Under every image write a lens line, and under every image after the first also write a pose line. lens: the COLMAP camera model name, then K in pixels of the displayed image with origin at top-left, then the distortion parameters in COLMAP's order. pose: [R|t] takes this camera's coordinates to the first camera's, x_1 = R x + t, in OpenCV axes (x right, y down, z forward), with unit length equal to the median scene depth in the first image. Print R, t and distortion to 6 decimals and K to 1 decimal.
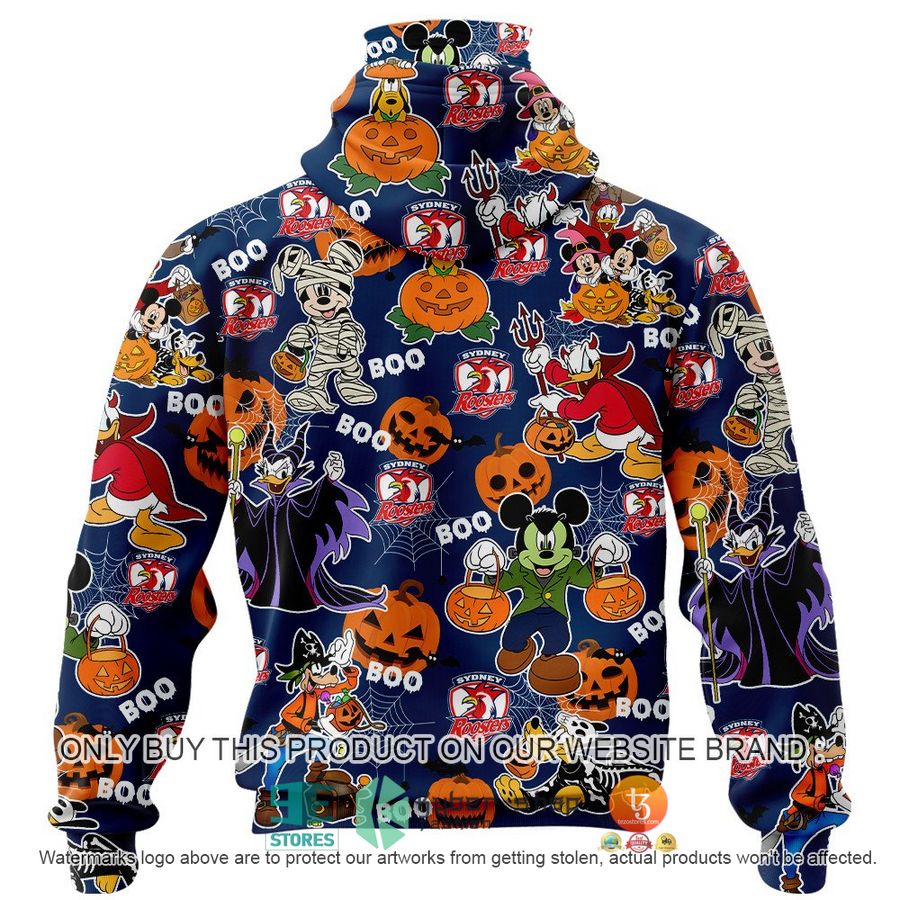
lens RADIAL K [[3915.0, 0, 449.9], [0, 3915.0, 444.9], [0, 0, 1]] dist [0.361494, 0.000000]
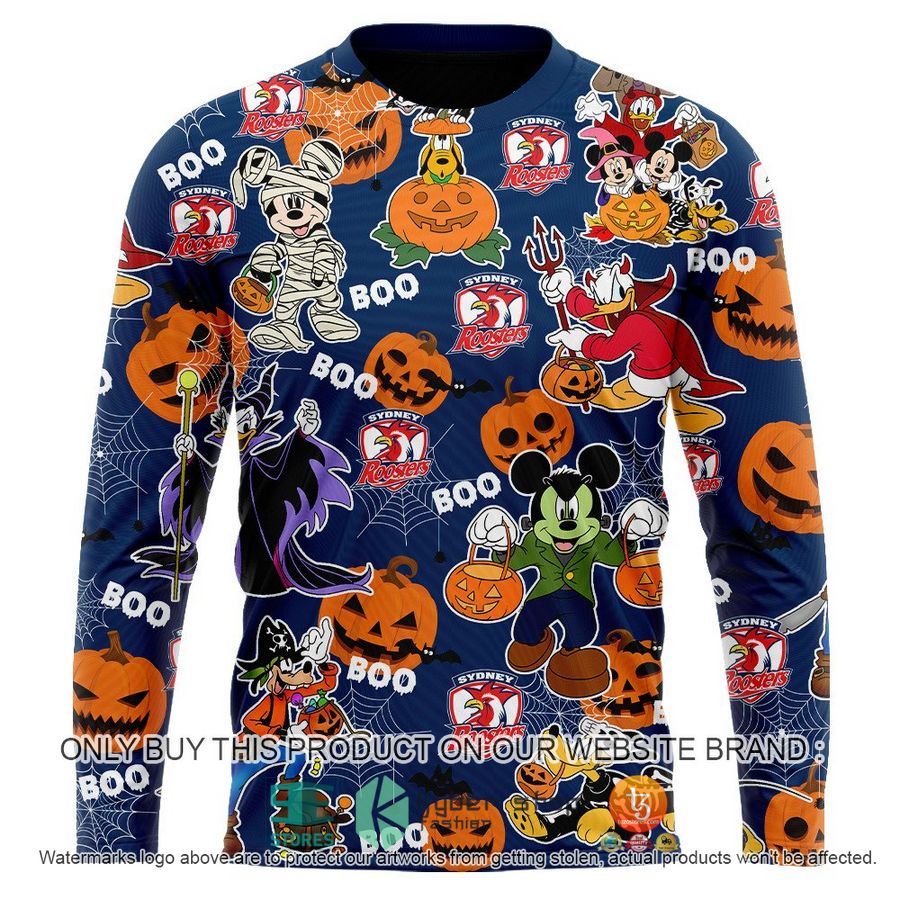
lens RADIAL K [[3915.0, 0, 447.9], [0, 3915.0, 458.5], [0, 0, 1]] dist [0.361494, 0.000000]
pose [[1.000000, -0.000116, -0.000512, 0.000040], [0.000118, 0.999994, 0.003423, 0.011207], [0.000512, -0.003423, 0.999994, 0.183545]]
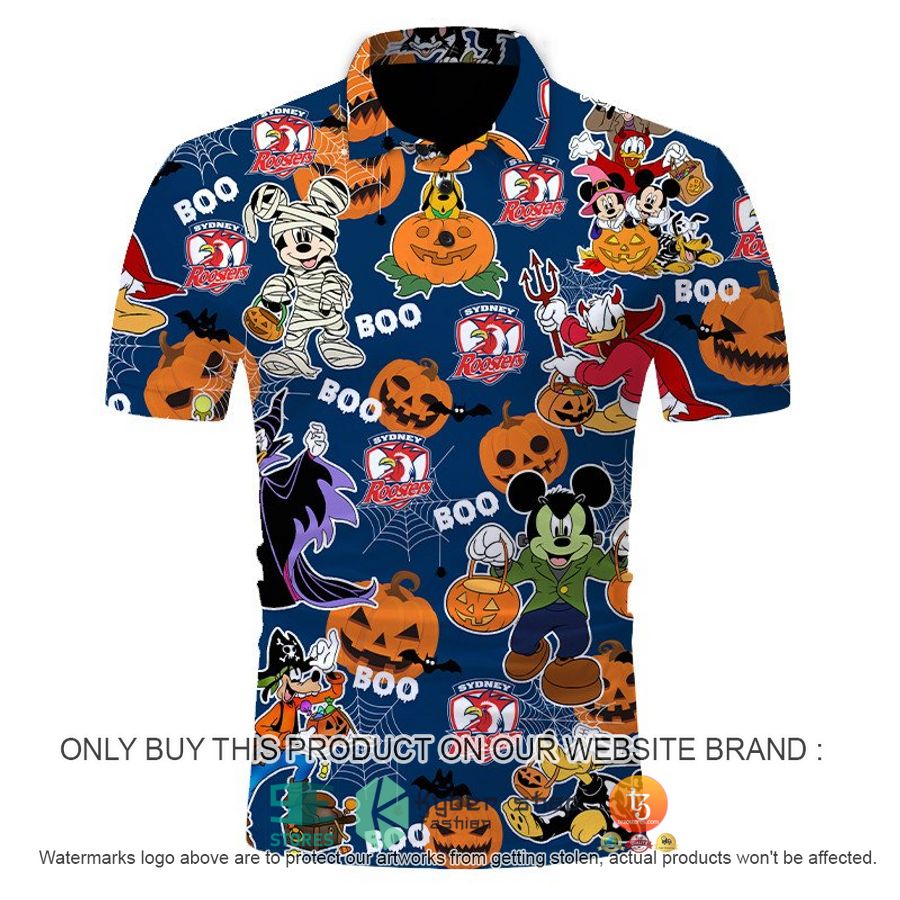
lens RADIAL K [[3915.0, 0, 449.8], [0, 3915.0, 457.7], [0, 0, 1]] dist [0.361494, 0.000000]
pose [[1.000000, -0.000030, -0.000040, -0.000069], [0.000030, 0.999995, 0.003219, 0.006616], [0.000040, -0.003219, 0.999995, 0.137480]]
